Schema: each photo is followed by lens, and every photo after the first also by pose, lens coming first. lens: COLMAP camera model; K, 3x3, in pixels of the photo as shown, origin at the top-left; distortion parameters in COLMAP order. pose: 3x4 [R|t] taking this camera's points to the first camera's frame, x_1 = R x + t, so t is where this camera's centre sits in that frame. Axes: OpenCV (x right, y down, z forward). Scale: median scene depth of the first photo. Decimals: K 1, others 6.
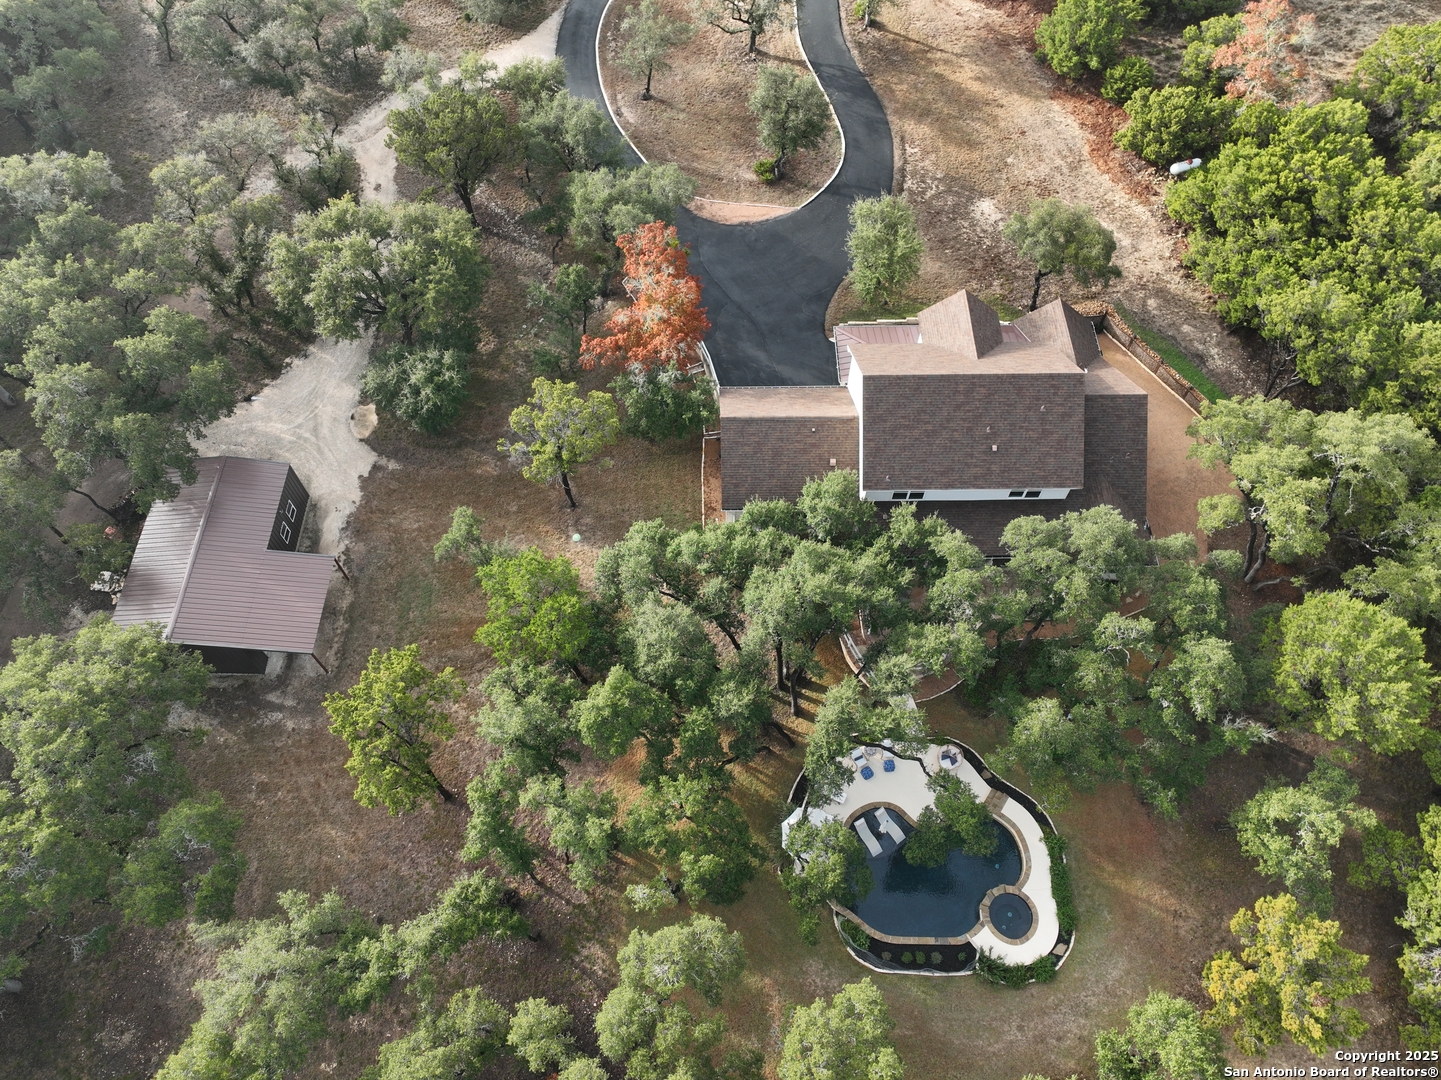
lens RADIAL K [[1017.8, 0, 718.3], [0, 1017.8, 538.4], [0, 0, 1]] dist [-0.006978, 0.025132]
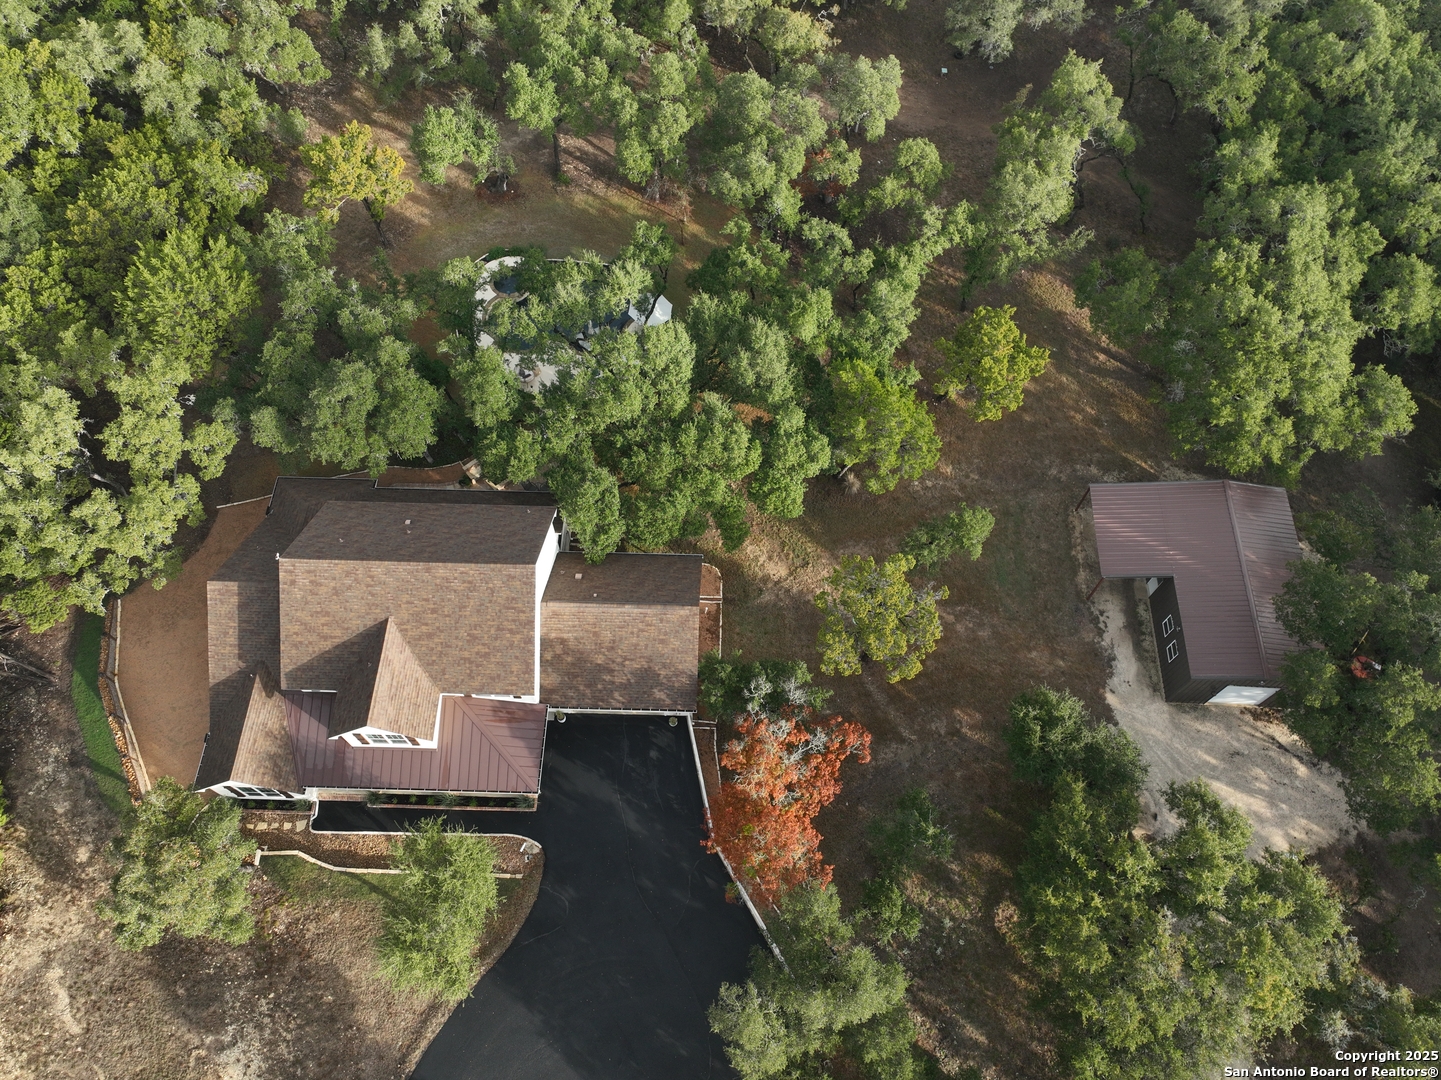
lens RADIAL K [[1017.8, 0, 718.3], [0, 1017.8, 538.4], [0, 0, 1]] dist [-0.006978, 0.025132]
pose [[-0.998854, -0.046646, 0.010694, -0.021629], [0.033418, -0.519922, 0.853560, -0.879977], [-0.034255, 0.852939, 0.520885, 0.520103]]
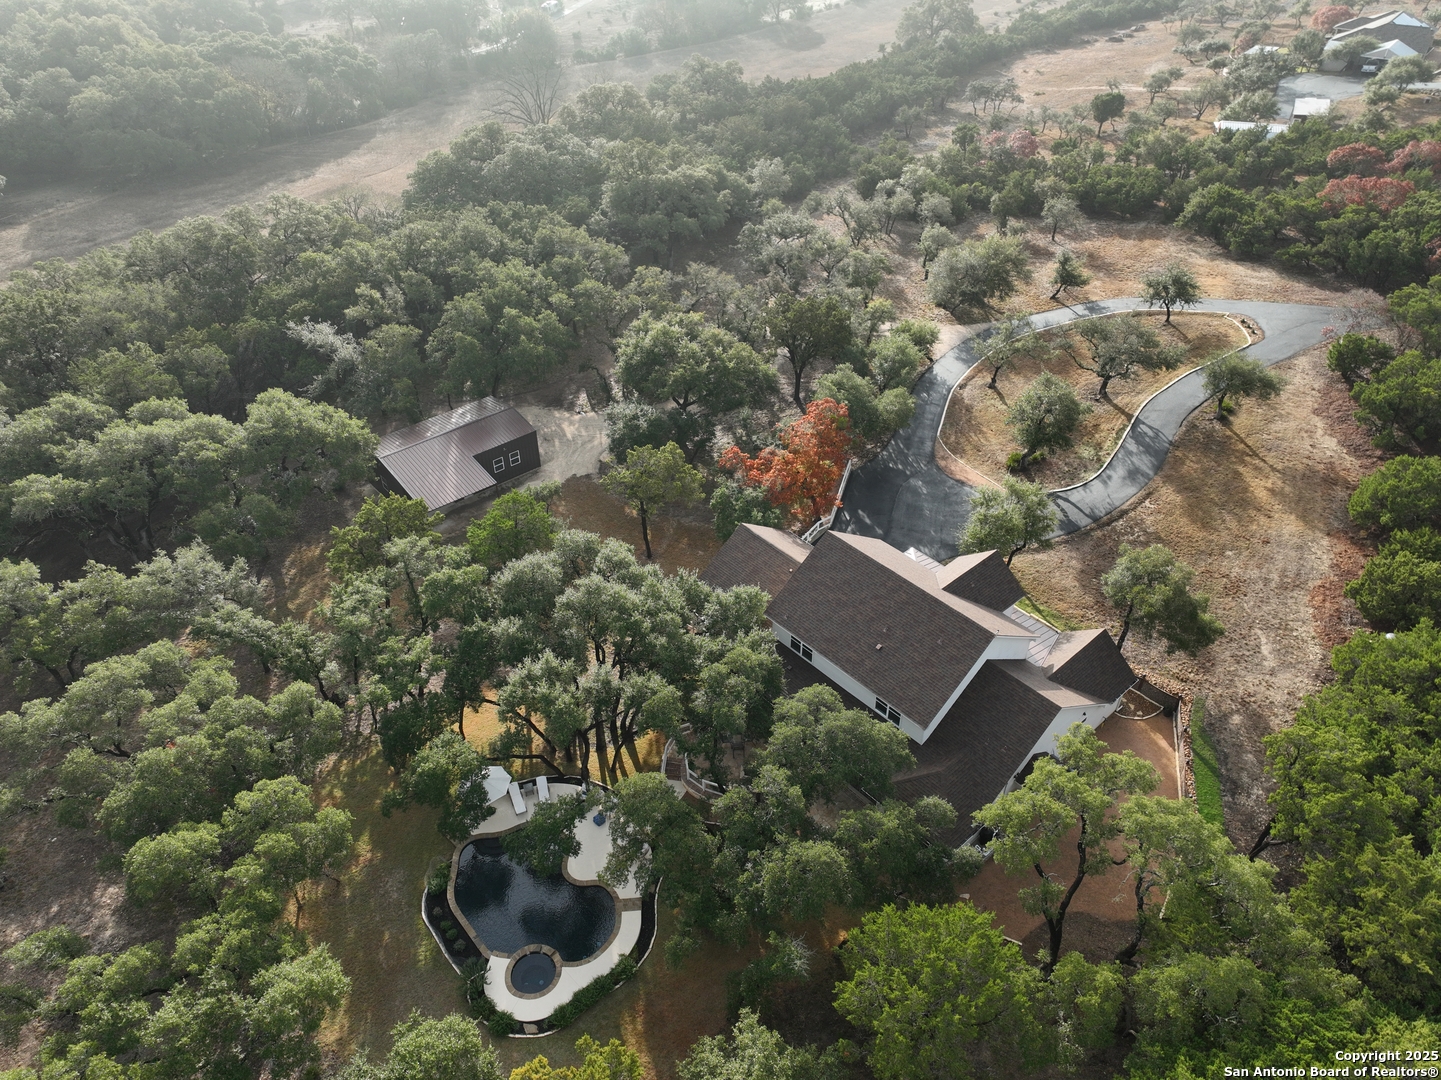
lens RADIAL K [[1017.8, 0, 718.3], [0, 1017.8, 538.4], [0, 0, 1]] dist [-0.006978, 0.025132]
pose [[0.653897, 0.458619, -0.601737, 0.724708], [-0.650137, 0.747389, -0.136865, 0.072044], [0.386963, 0.480707, 0.786881, 0.096532]]
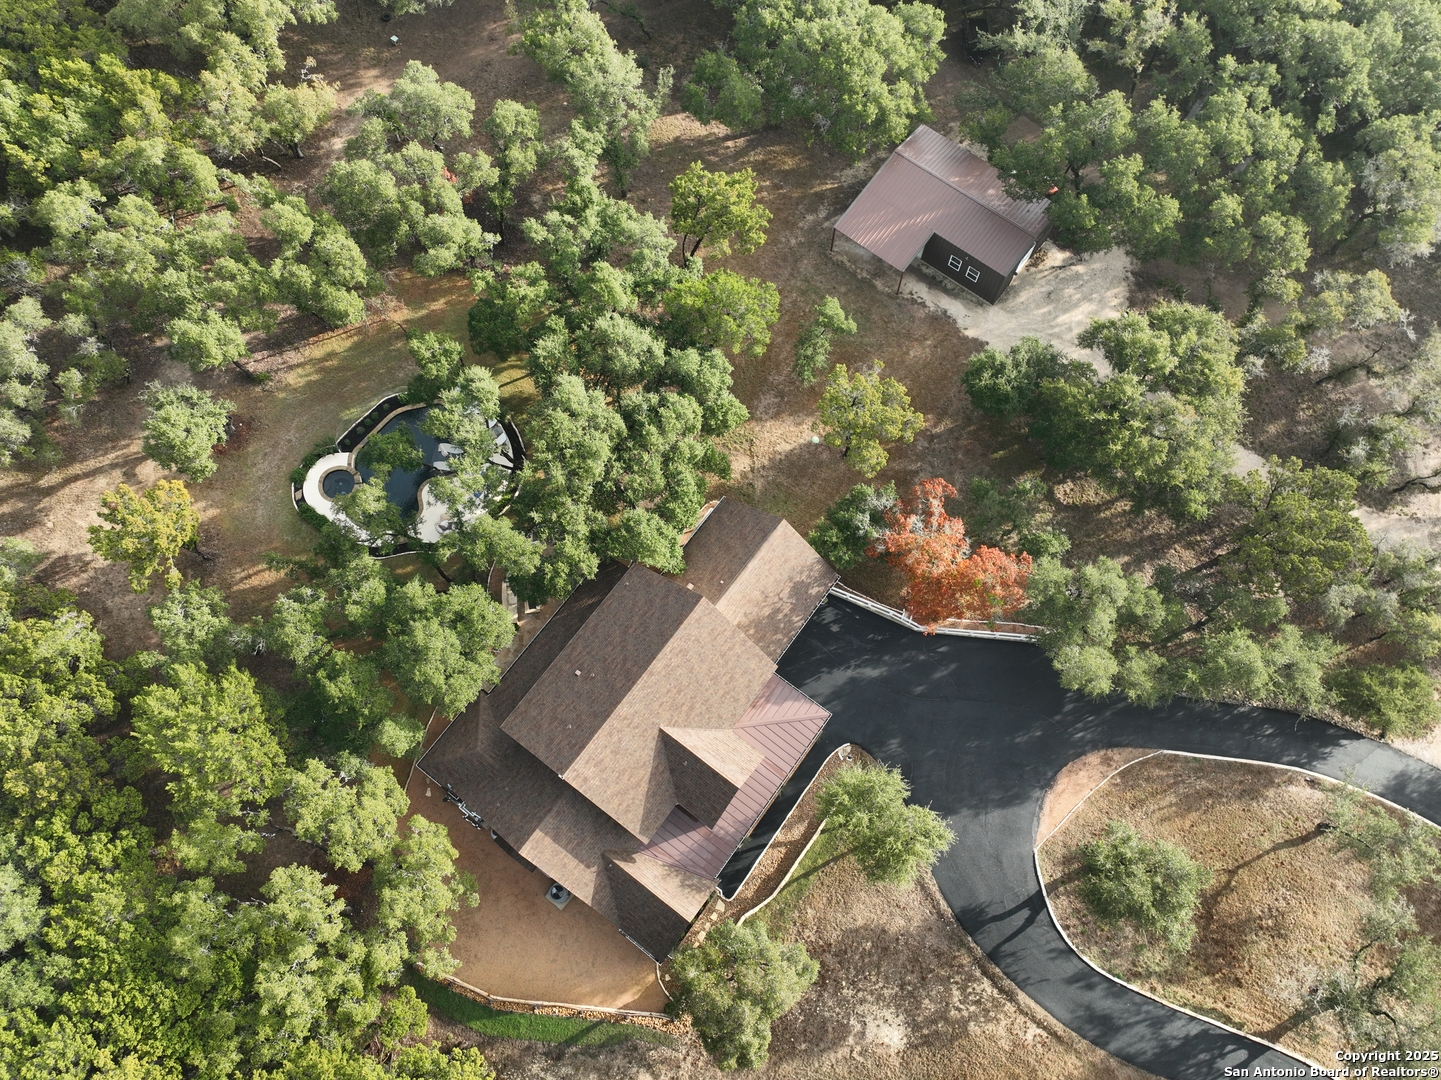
lens RADIAL K [[1017.8, 0, 718.3], [0, 1017.8, 538.4], [0, 0, 1]] dist [-0.006978, 0.025132]
pose [[-0.614679, 0.739557, -0.274271, 0.365598], [-0.683783, -0.326272, 0.652677, -0.805593], [0.393206, 0.588729, 0.706249, 0.257878]]
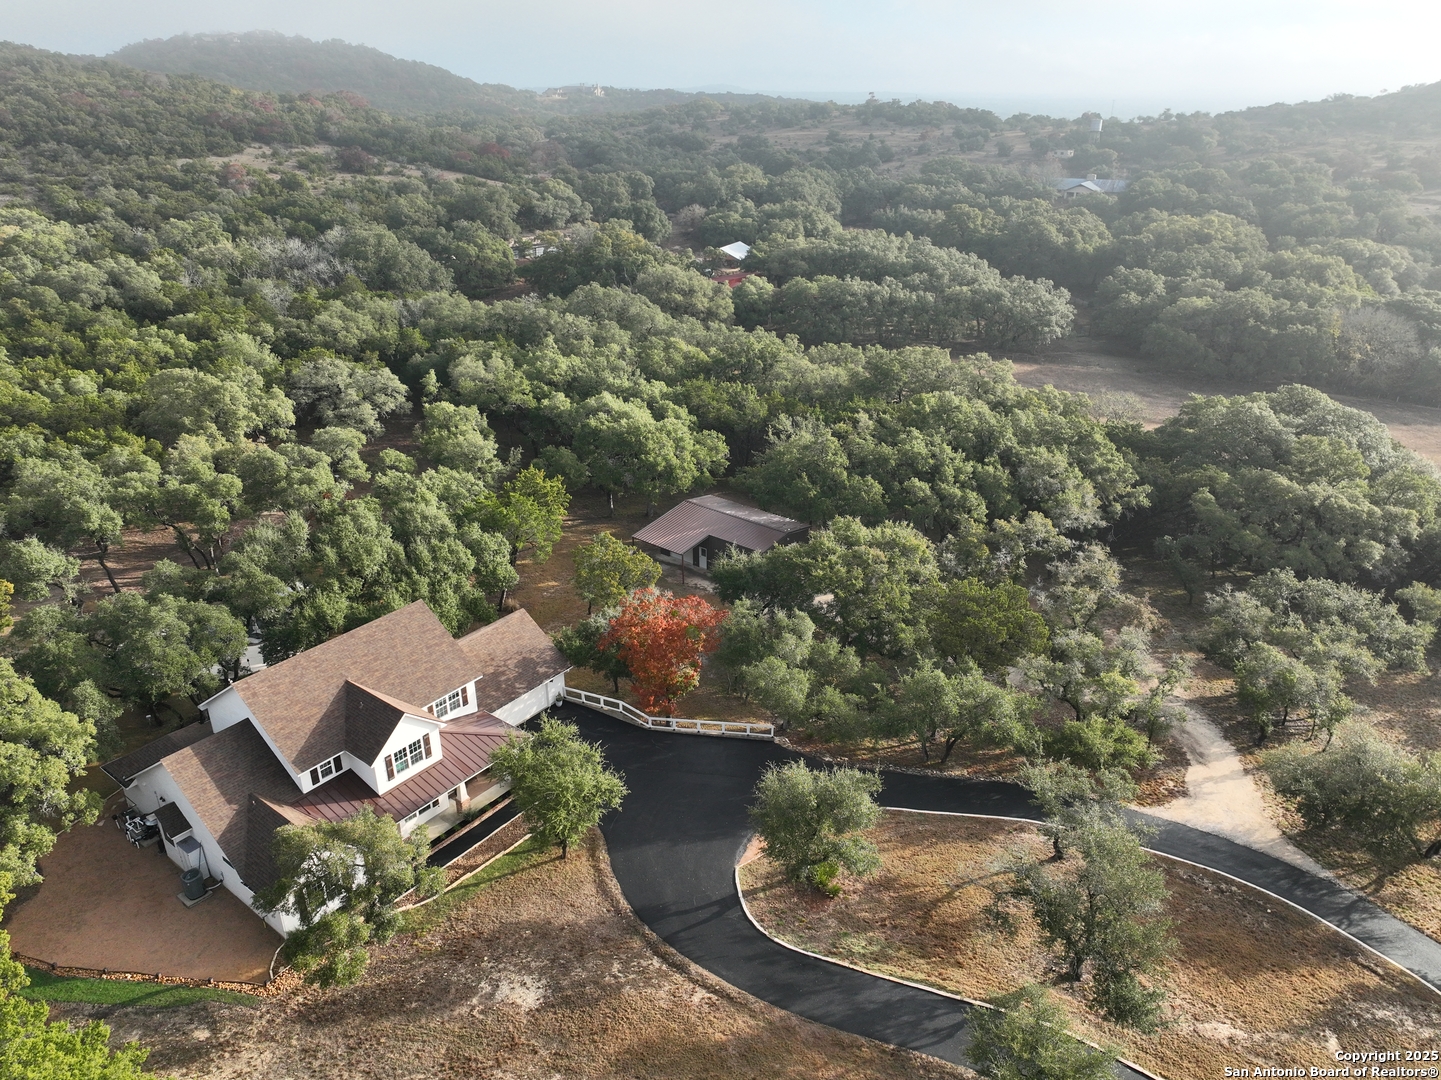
lens RADIAL K [[1017.8, 0, 718.3], [0, 1017.8, 538.4], [0, 0, 1]] dist [-0.006978, 0.025132]
pose [[-0.632117, 0.313429, -0.708654, 0.709894], [-0.670112, 0.238086, 0.703040, -1.186101], [0.389074, 0.919281, 0.059534, 0.993581]]
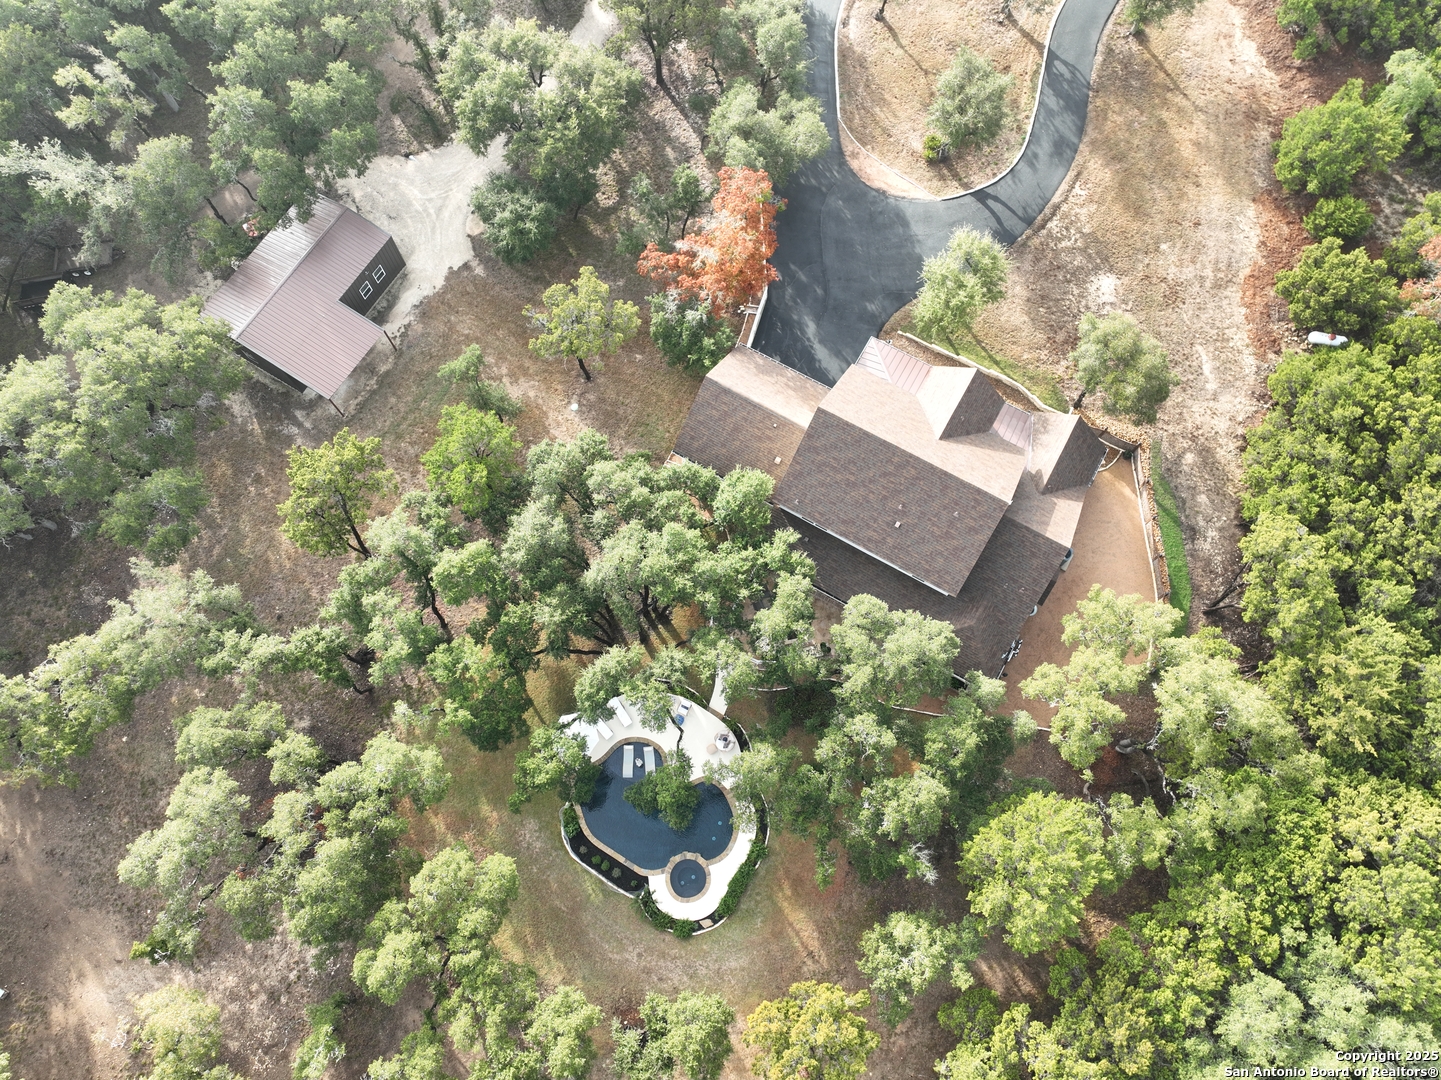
lens RADIAL K [[1017.8, 0, 718.3], [0, 1017.8, 538.4], [0, 0, 1]] dist [-0.006978, 0.025132]
pose [[0.859916, 0.482431, -0.166747, 0.295221], [-0.437080, 0.864666, 0.247614, -0.257591], [0.263637, -0.140046, 0.954402, -0.063890]]
